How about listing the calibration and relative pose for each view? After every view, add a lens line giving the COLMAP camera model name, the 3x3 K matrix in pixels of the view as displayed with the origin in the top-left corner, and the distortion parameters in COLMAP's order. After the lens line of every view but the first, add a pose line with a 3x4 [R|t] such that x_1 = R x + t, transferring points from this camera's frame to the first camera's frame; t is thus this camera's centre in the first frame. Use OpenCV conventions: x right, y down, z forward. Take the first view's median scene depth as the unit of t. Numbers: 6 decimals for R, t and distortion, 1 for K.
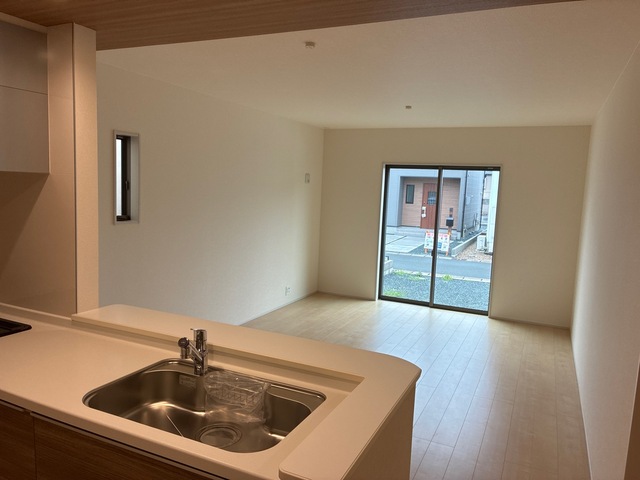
lens RADIAL K [[487.0, 0, 317.7], [0, 487.0, 240.0], [0, 0, 1]] dist [0.027381, -0.030483]
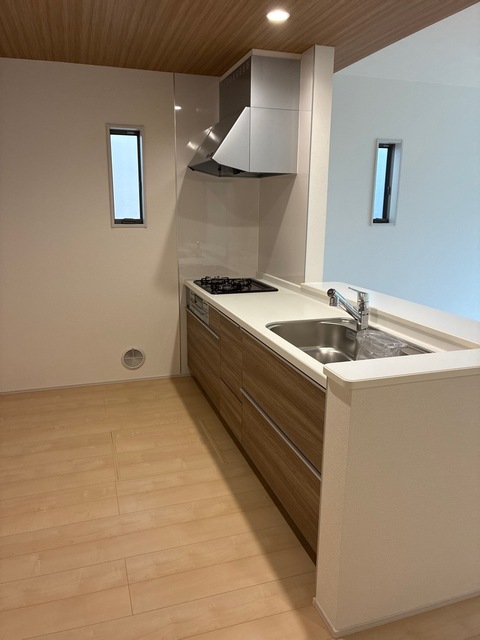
lens RADIAL K [[487.0, 0, 240.4], [0, 487.0, 320.8], [0, 0, 1]] dist [0.027381, -0.030483]
pose [[0.694323, 0.132281, -0.707402, 0.327857], [-0.059598, 0.990154, 0.126658, 0.098545], [0.717192, -0.045781, 0.695370, -0.028366]]
